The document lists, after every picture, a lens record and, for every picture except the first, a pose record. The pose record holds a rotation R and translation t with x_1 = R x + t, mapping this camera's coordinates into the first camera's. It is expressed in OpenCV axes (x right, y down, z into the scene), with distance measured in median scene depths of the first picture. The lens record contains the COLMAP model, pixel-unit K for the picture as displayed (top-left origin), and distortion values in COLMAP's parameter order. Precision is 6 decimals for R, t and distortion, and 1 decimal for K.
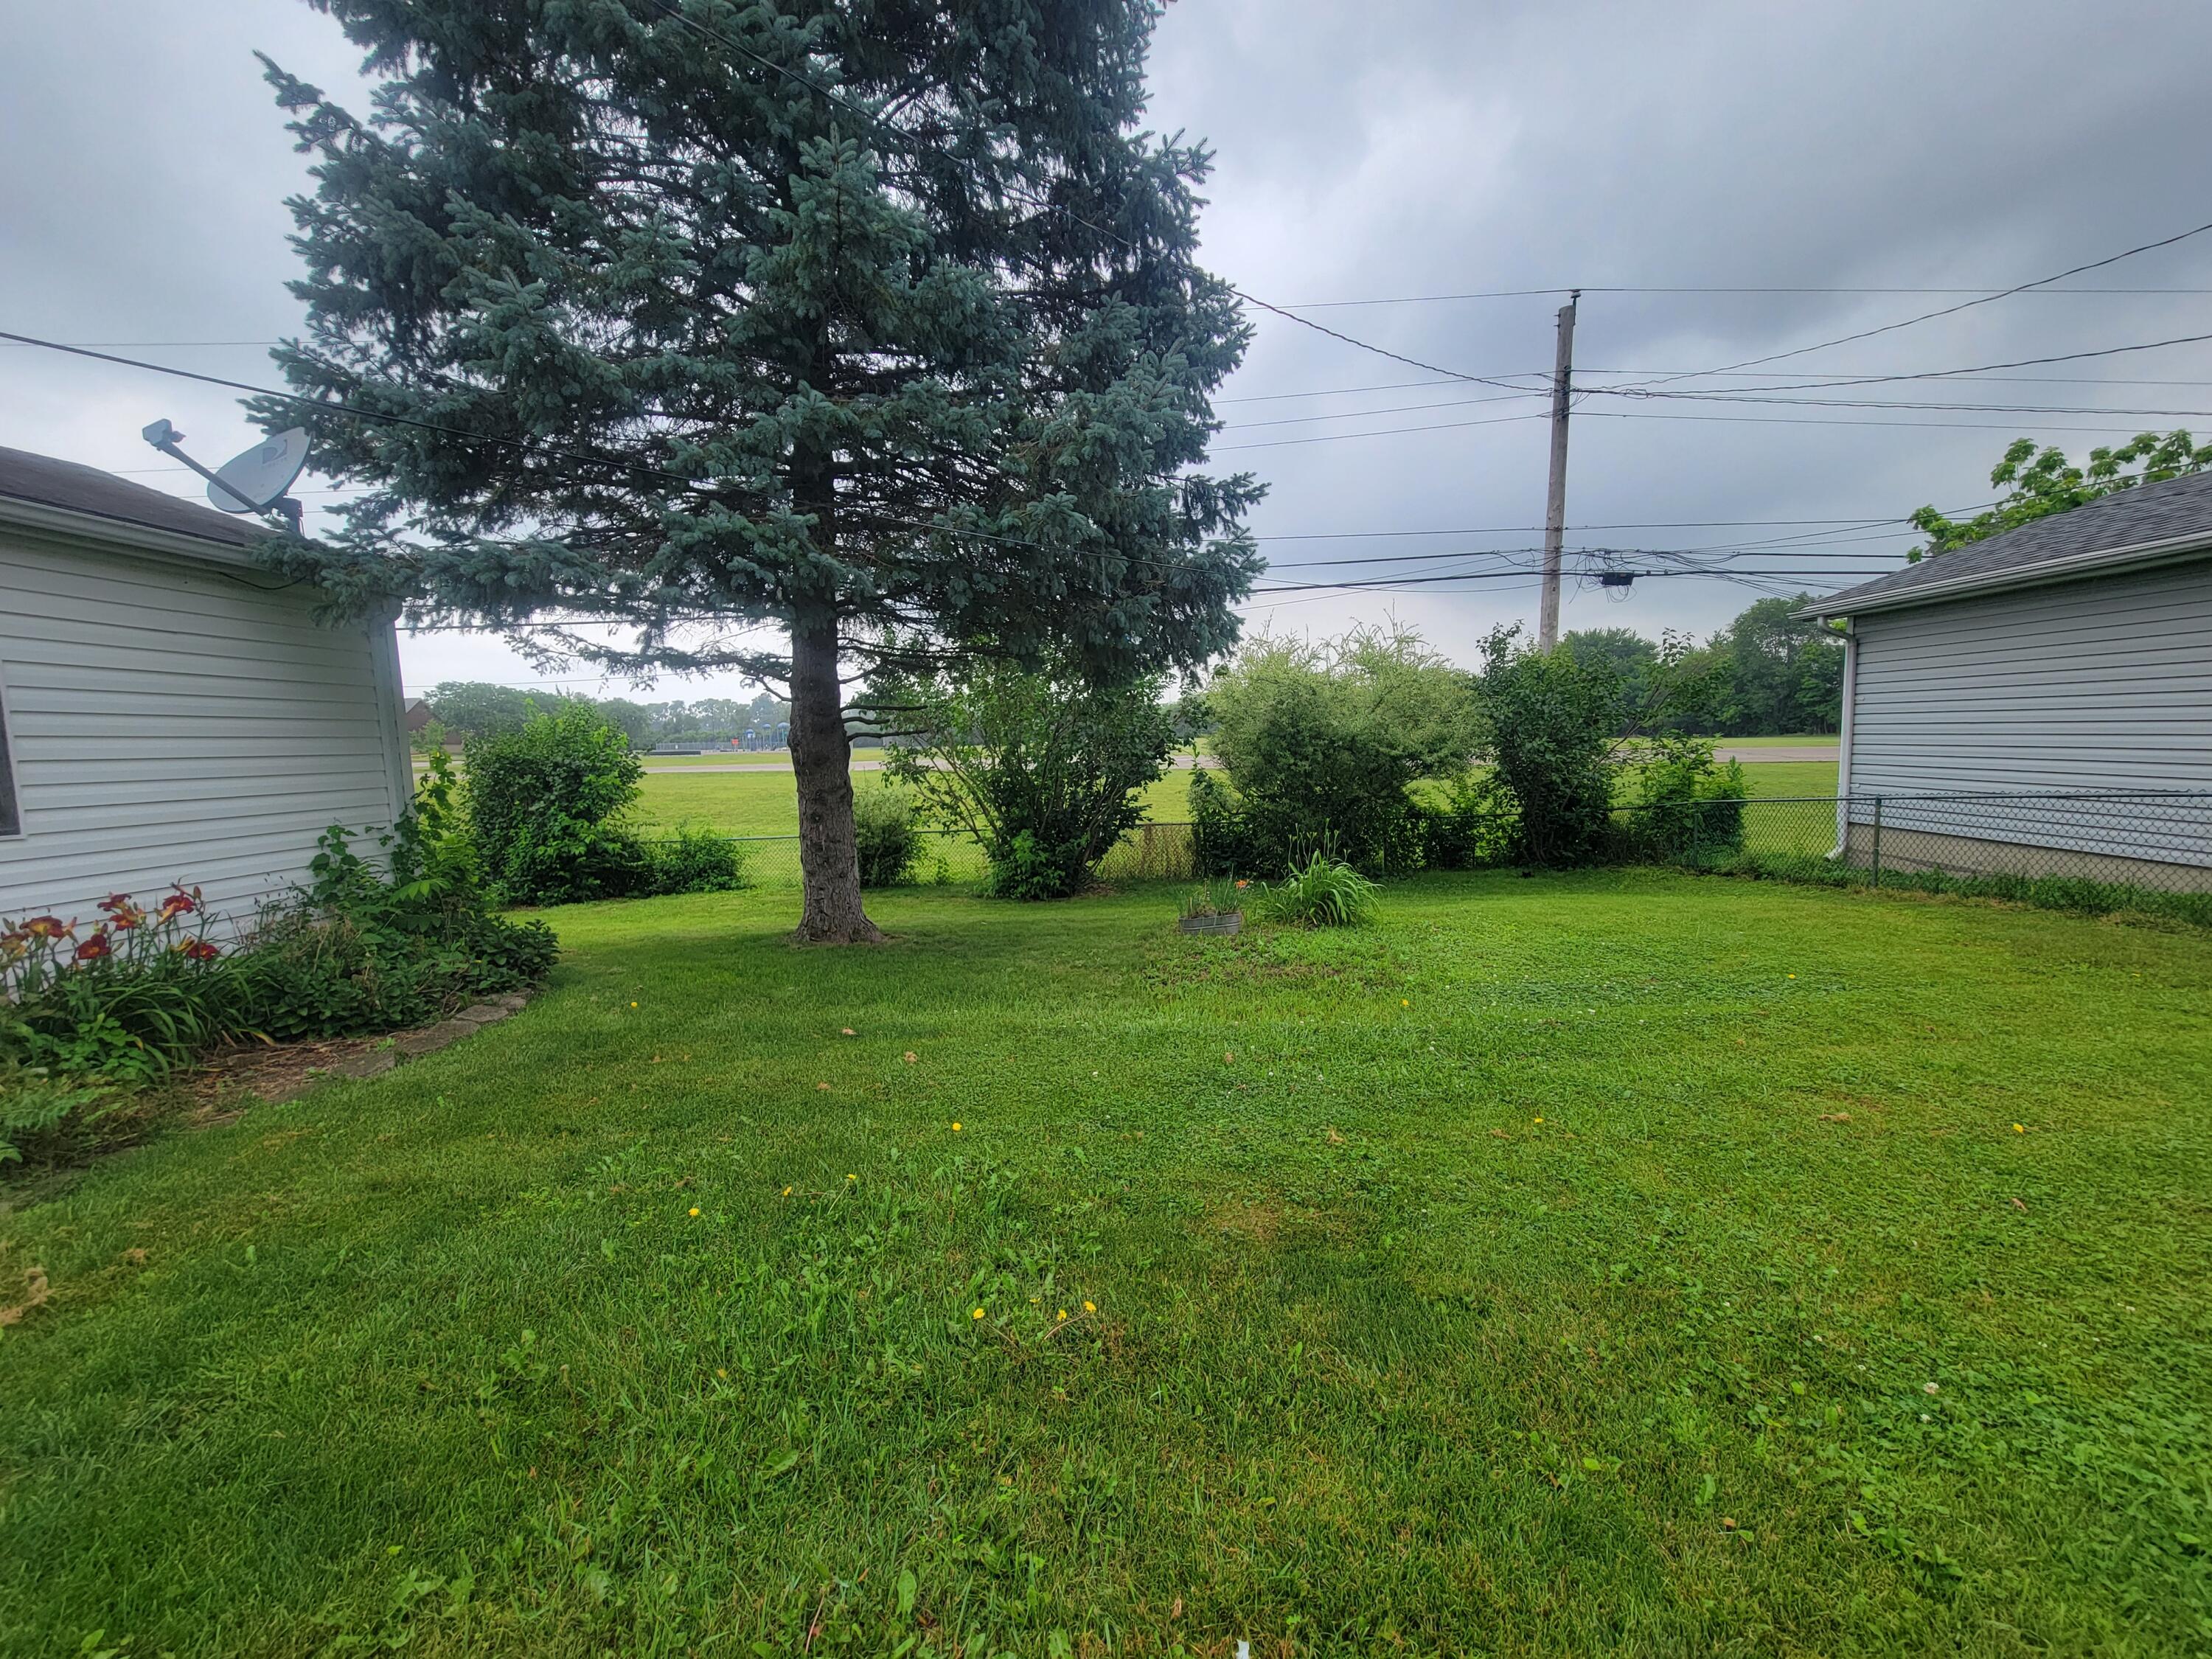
lens RADIAL K [[906.1, 0, 1097.2], [0, 906.1, 823.2], [0, 0, 1]] dist [0.001400, 0.000183]
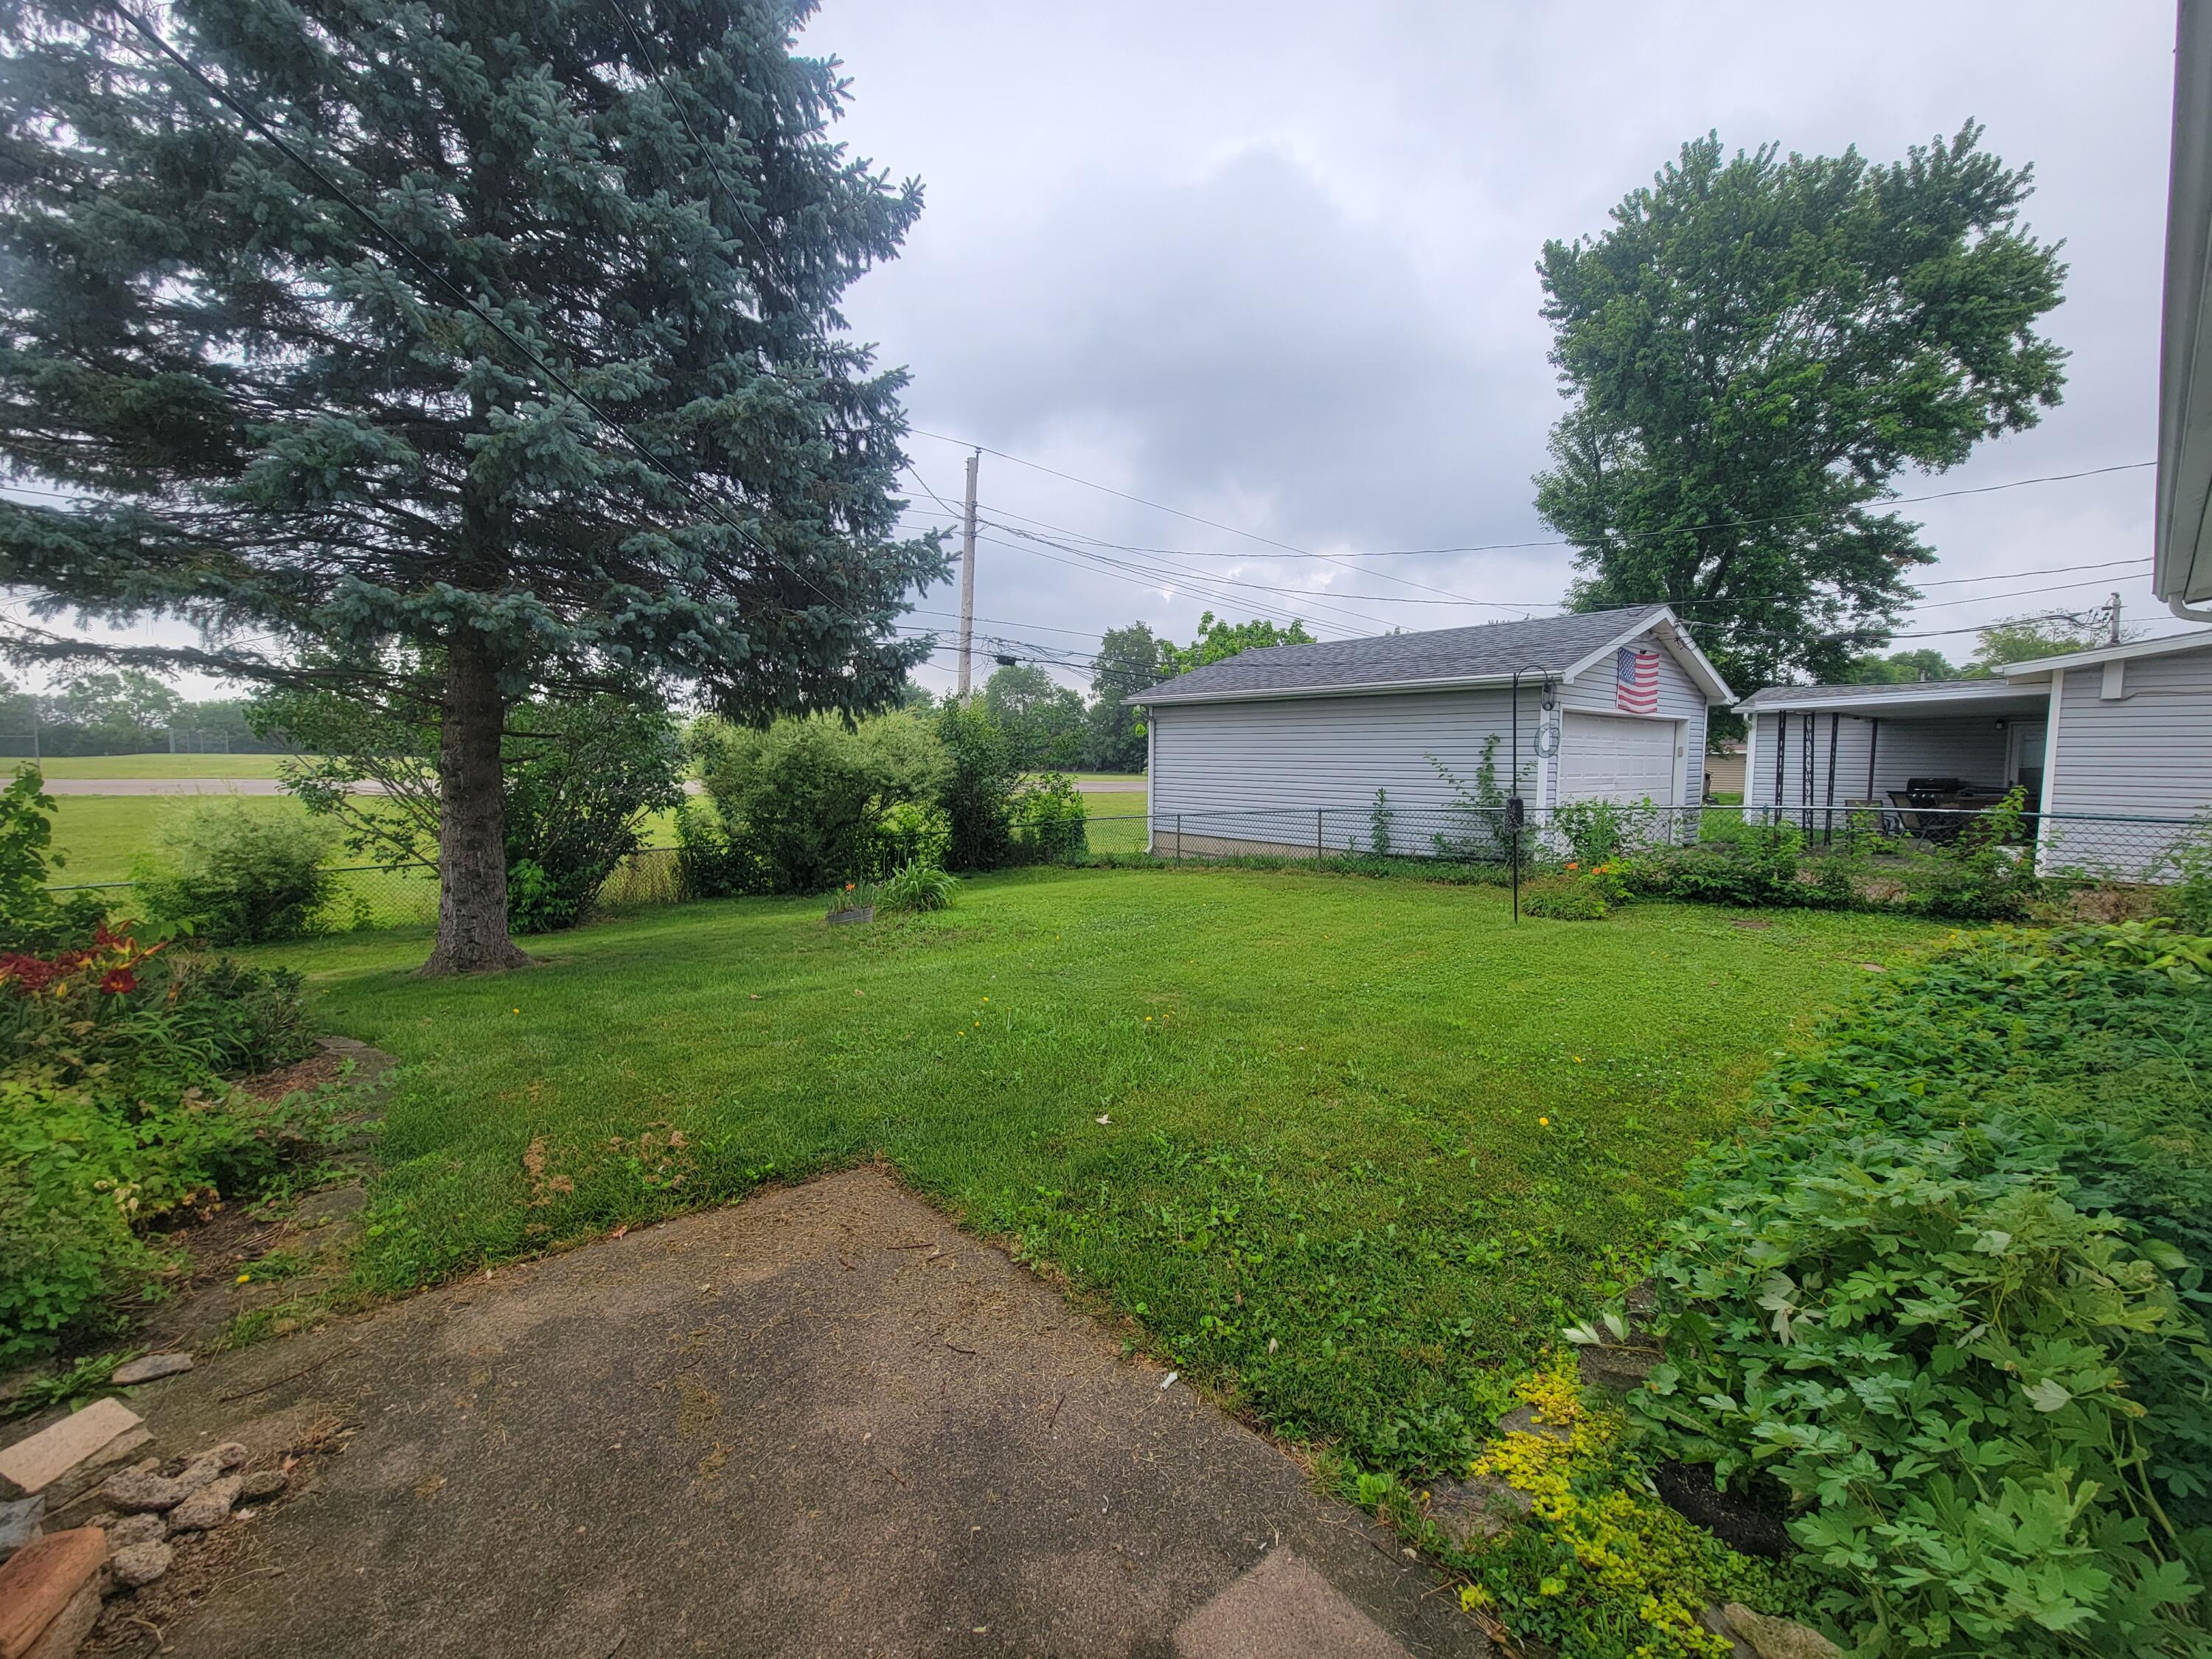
lens RADIAL K [[906.1, 0, 1097.2], [0, 906.1, 823.2], [0, 0, 1]] dist [0.001400, 0.000183]
pose [[0.734362, -0.016106, 0.678567, -0.295041], [0.036719, 0.999197, -0.016022, 0.006909], [-0.677764, 0.036683, 0.734364, -0.112086]]
